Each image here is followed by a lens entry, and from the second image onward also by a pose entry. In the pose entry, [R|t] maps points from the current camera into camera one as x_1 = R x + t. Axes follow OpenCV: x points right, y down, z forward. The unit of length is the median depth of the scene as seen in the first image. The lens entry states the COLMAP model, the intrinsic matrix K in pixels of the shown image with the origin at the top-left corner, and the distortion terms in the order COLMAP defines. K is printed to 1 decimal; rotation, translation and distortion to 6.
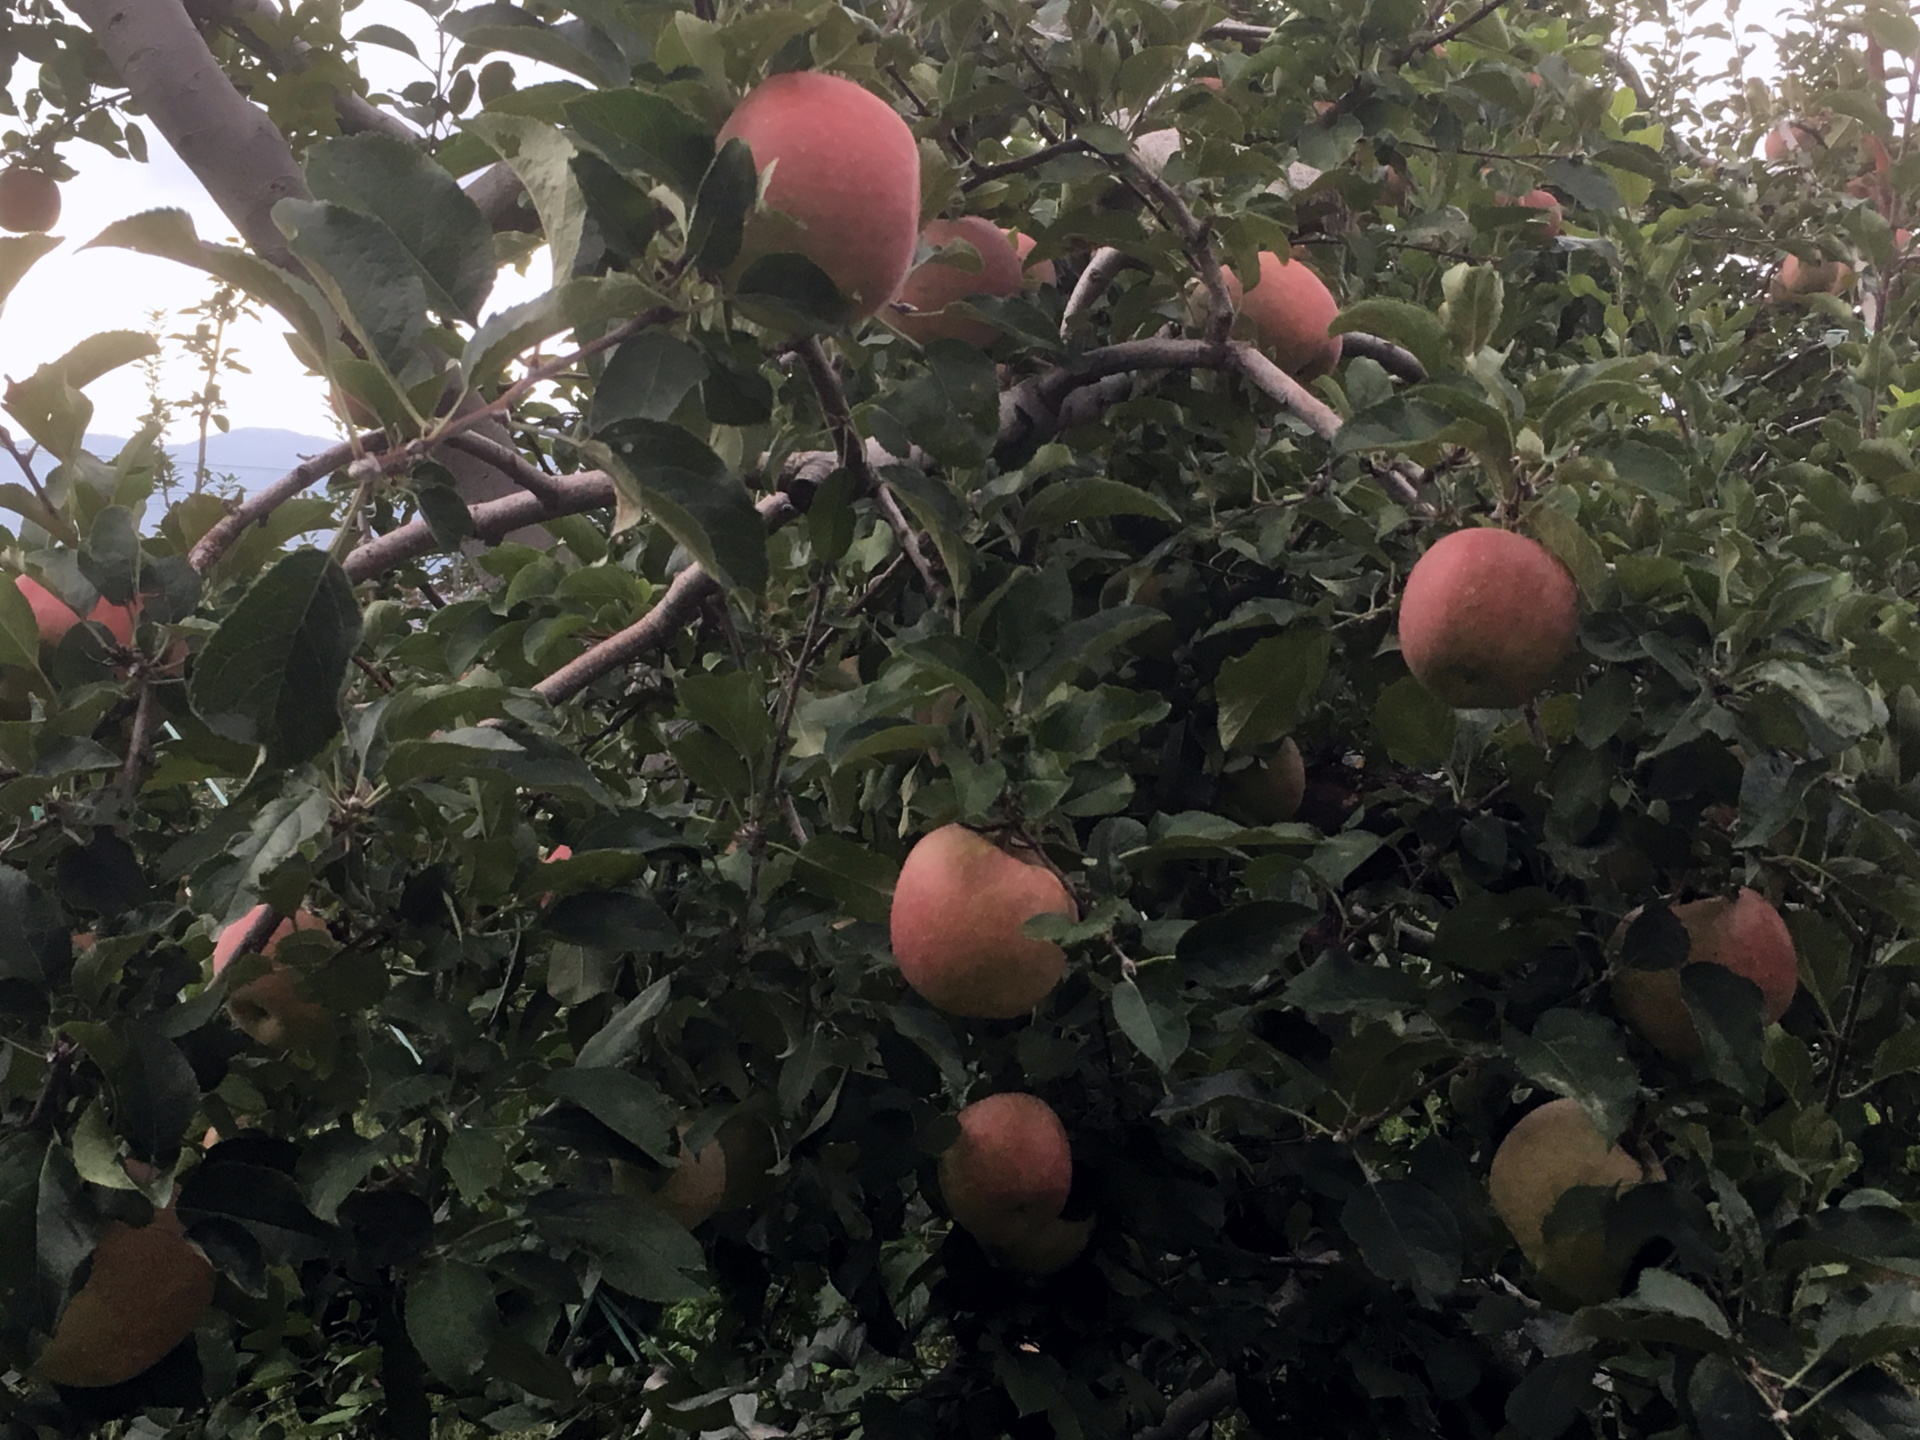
lens RADIAL K [[2772.2, 0, 960.3], [0, 2772.2, 719.5], [0, 0, 1]] dist [0.034499, 0.024722]
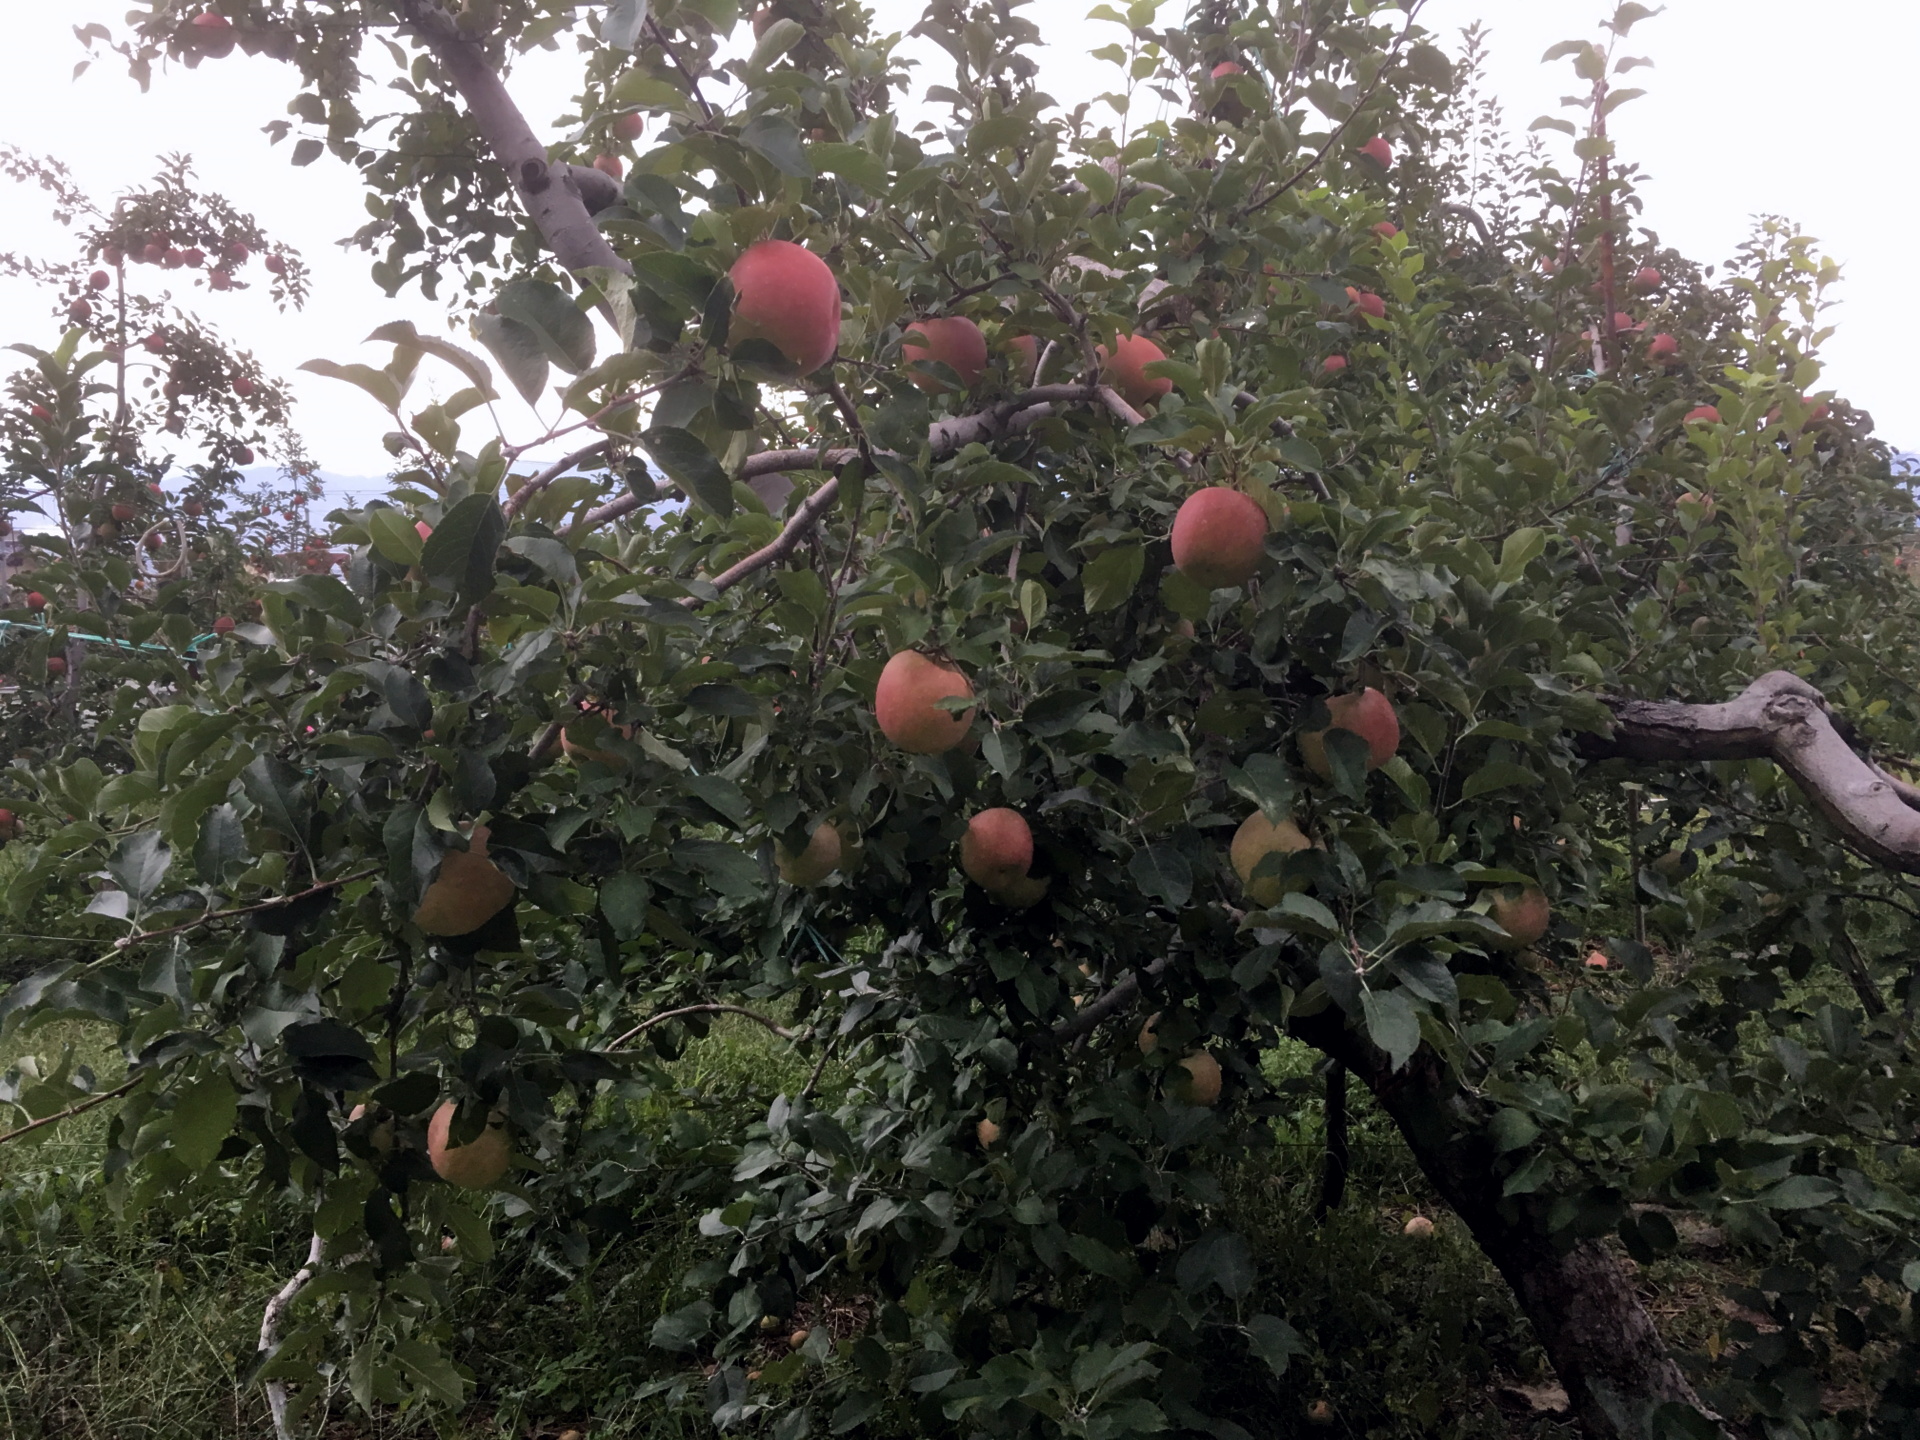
lens RADIAL K [[1635.1, 0, 959.6], [0, 1635.1, 740.7], [0, 0, 1]] dist [0.008490, 0.006487]
pose [[0.996308, 0.003988, -0.085755, 0.112506], [0.002390, 0.997244, 0.074148, 0.015659], [0.085814, -0.074079, 0.993553, -0.078253]]
